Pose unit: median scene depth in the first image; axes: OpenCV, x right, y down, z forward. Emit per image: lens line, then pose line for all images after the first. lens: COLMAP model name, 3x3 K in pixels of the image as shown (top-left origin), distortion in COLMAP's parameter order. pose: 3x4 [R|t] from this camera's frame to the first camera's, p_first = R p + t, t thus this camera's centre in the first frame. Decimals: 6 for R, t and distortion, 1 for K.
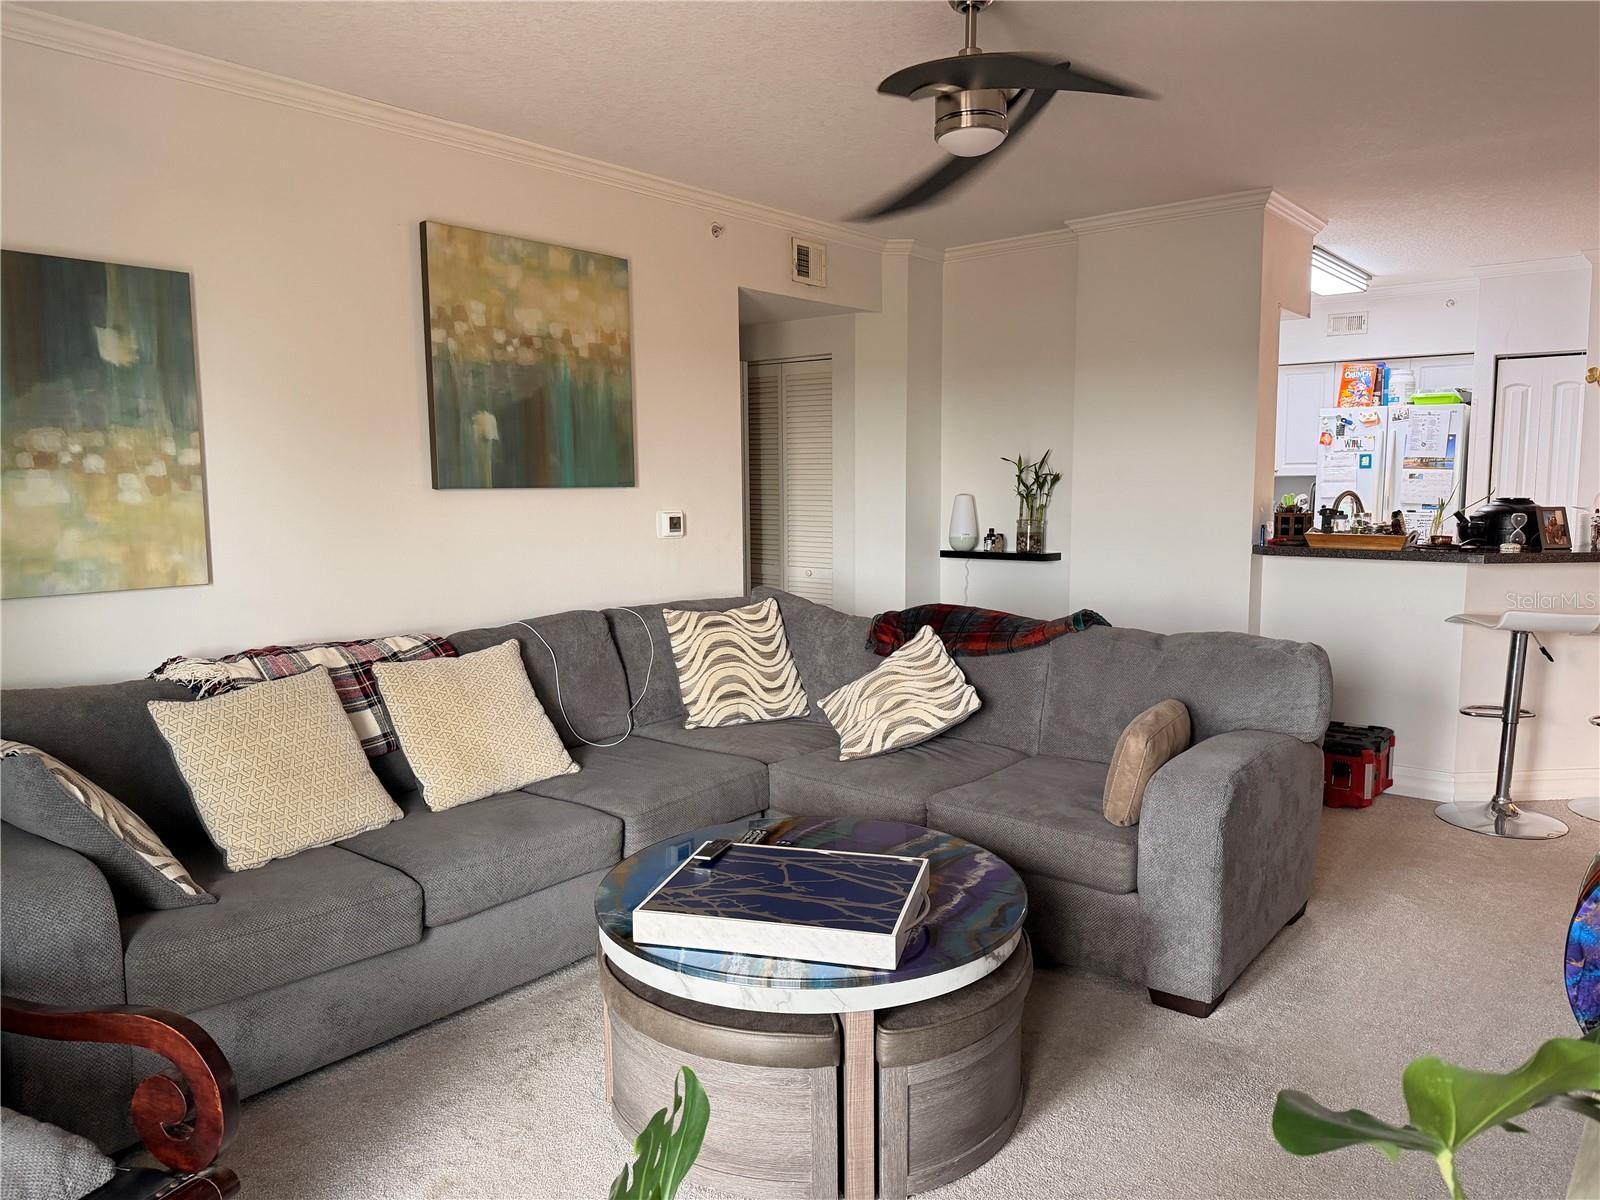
lens RADIAL K [[1116.0, 0, 798.1], [0, 1116.0, 608.9], [0, 0, 1]] dist [0.116641, -0.174835]
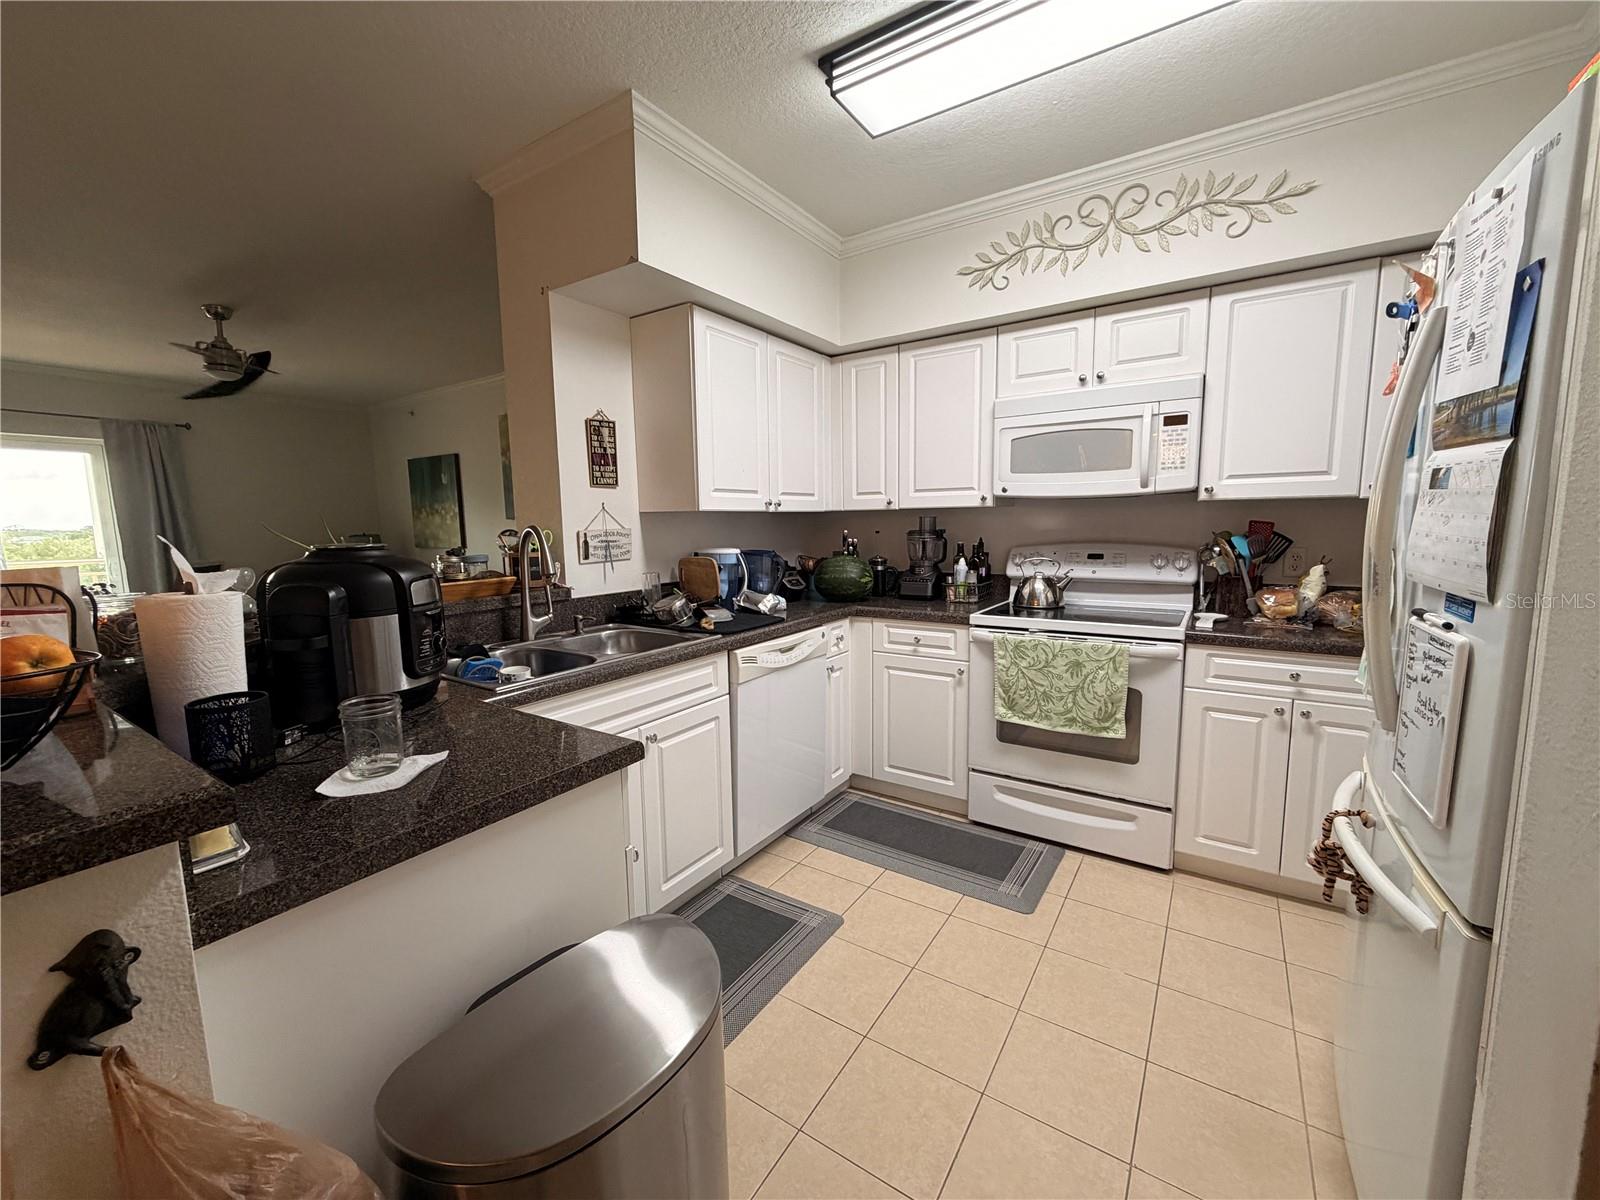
lens RADIAL K [[638.7, 0, 796.6], [0, 638.7, 601.7], [0, 0, 1]] dist [-0.000551, 0.000396]
pose [[0.095025, 0.131647, -0.986732, 1.007906], [-0.102236, 0.987266, 0.121873, -0.138741], [0.990211, 0.089299, 0.107274, 1.271609]]
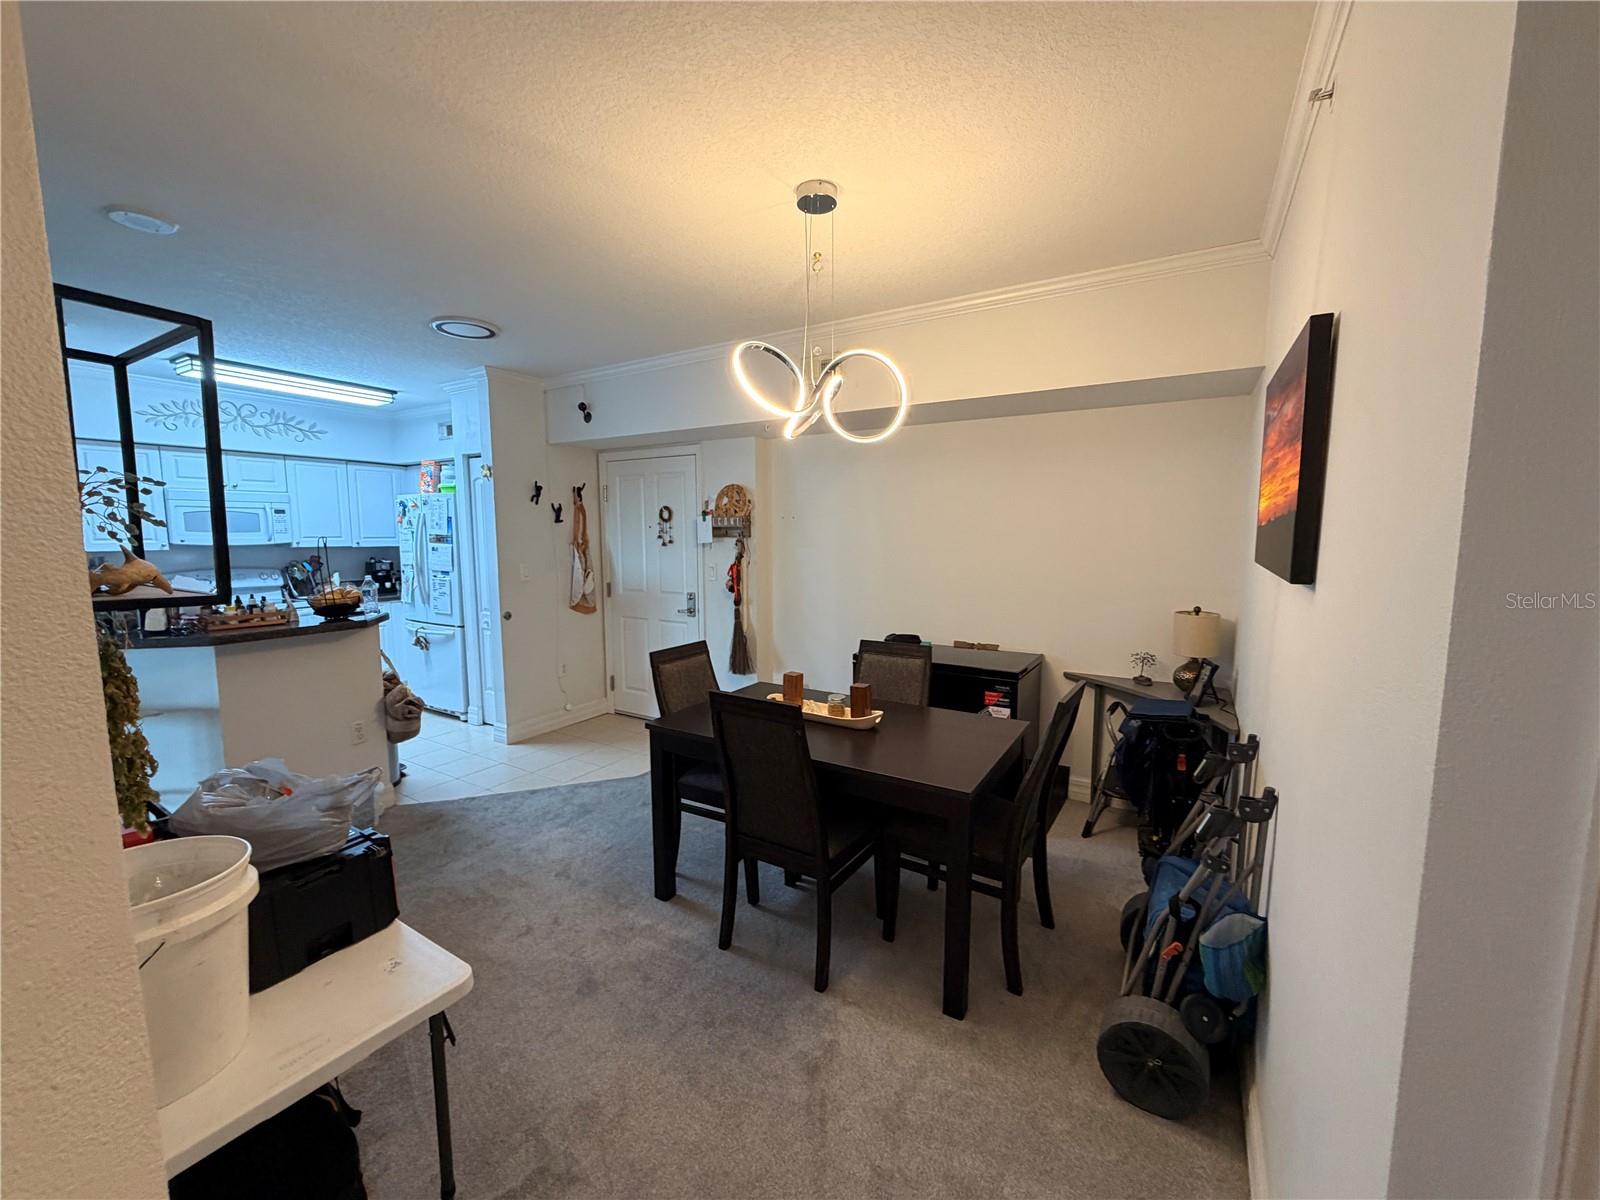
lens RADIAL K [[638.7, 0, 796.6], [0, 638.7, 601.7], [0, 0, 1]] dist [-0.000551, 0.000396]
pose [[0.990028, -0.008419, 0.140617, 1.264747], [0.009473, 0.999932, -0.006831, -0.073627], [-0.140550, 0.008095, 0.990041, 0.353760]]
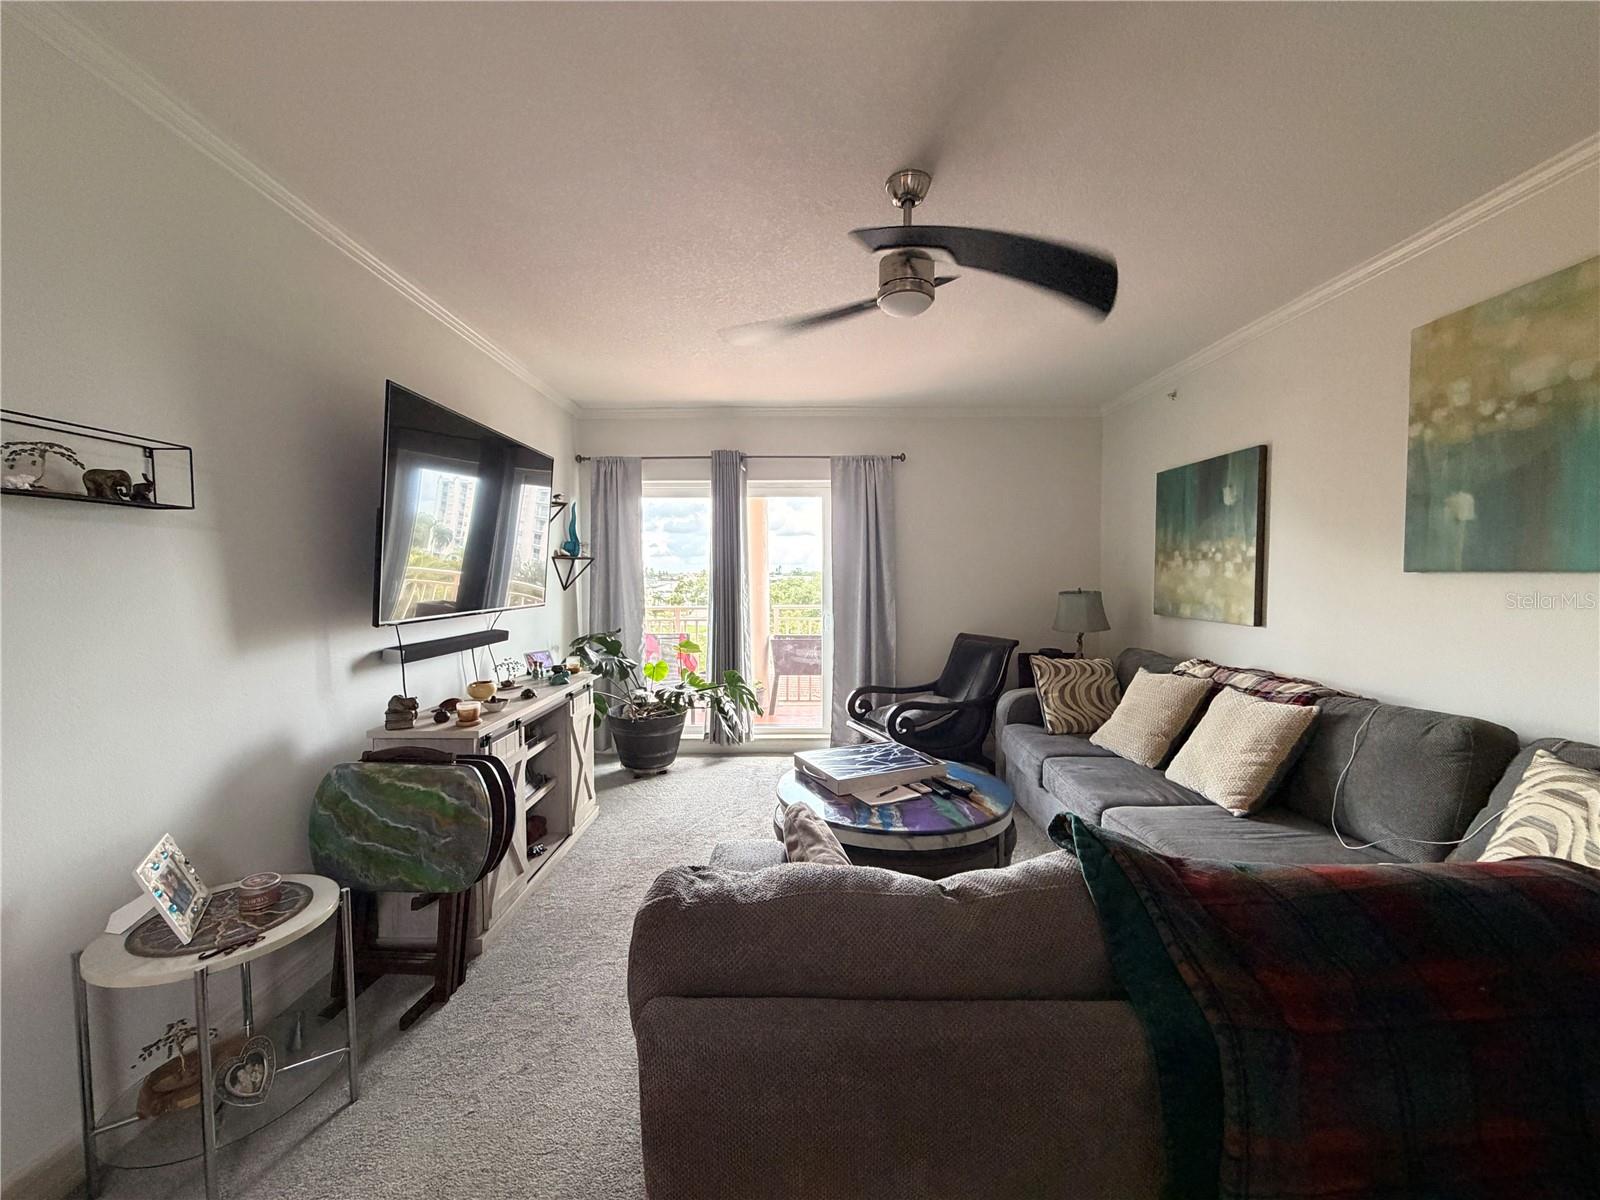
lens RADIAL K [[638.7, 0, 796.6], [0, 638.7, 601.7], [0, 0, 1]] dist [-0.000551, 0.000396]
pose [[-0.771797, 0.041473, -0.634515, 0.438069], [-0.063148, 0.987939, 0.141384, -0.107375], [0.632726, 0.149188, -0.759869, 0.924556]]
